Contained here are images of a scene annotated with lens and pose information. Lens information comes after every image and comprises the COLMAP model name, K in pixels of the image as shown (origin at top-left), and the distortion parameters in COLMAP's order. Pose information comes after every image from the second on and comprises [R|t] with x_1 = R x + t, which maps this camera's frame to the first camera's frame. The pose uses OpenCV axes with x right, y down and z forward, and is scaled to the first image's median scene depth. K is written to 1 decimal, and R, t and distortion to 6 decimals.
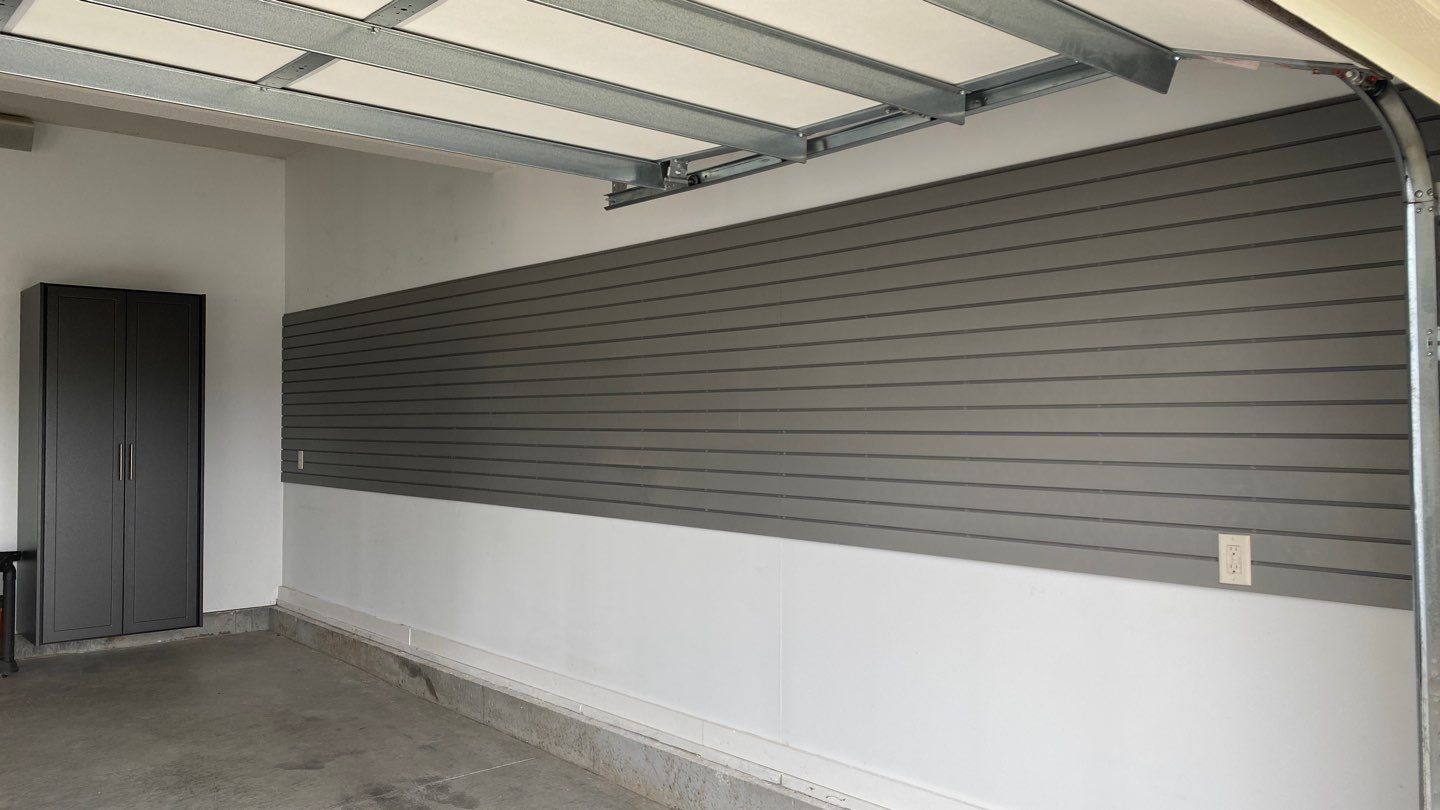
lens RADIAL K [[1081.1, 0, 720.0], [0, 1081.1, 405.0], [0, 0, 1]] dist [0.024446, -0.038766]
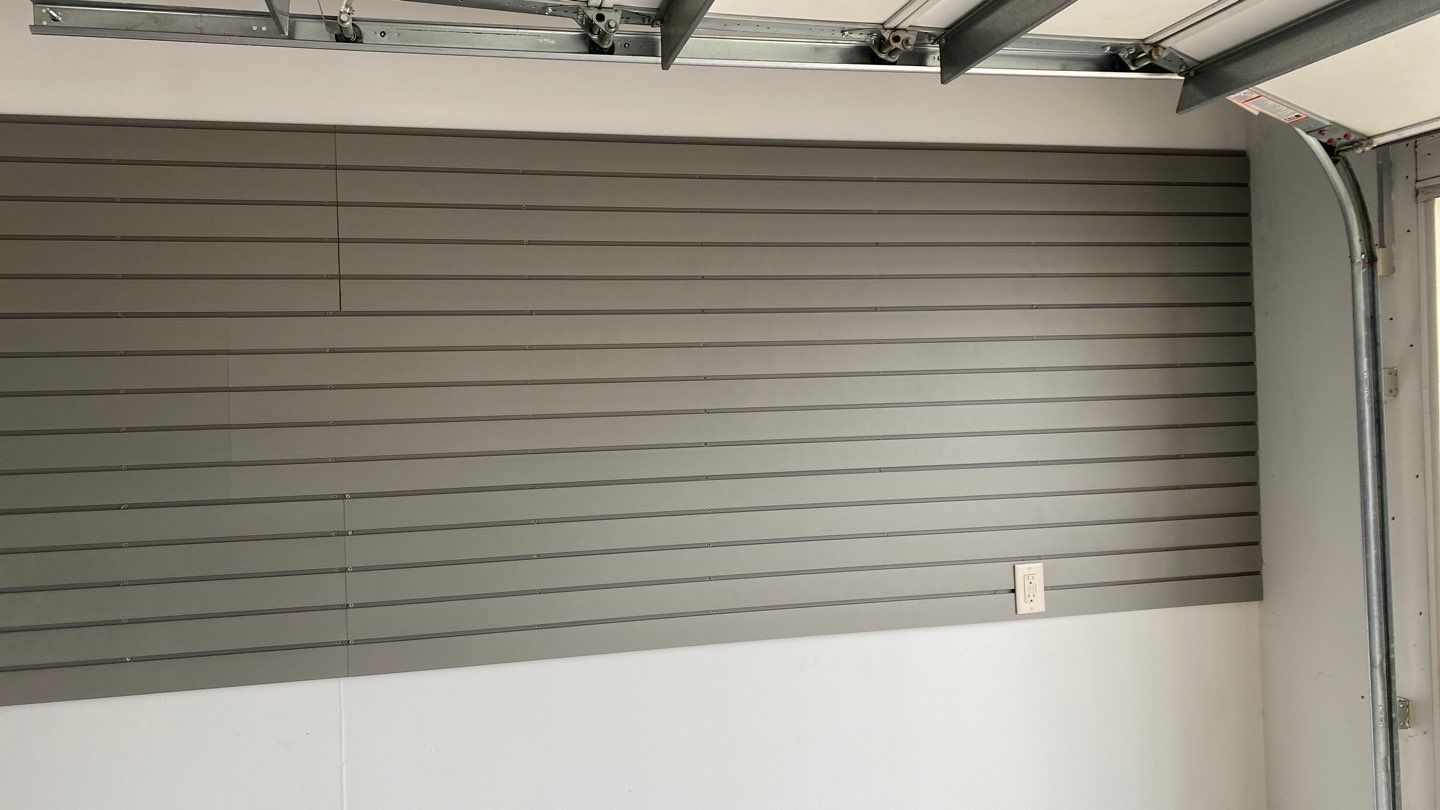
lens RADIAL K [[1197.4, 0, 720.9], [0, 1197.4, 455.0], [0, 0, 1]] dist [0.027891, 0.002766]
pose [[0.442563, -0.011158, 0.896668, -0.634382], [0.030386, 0.999535, -0.002559, 0.014184], [-0.896223, 0.028379, 0.442696, 0.759690]]
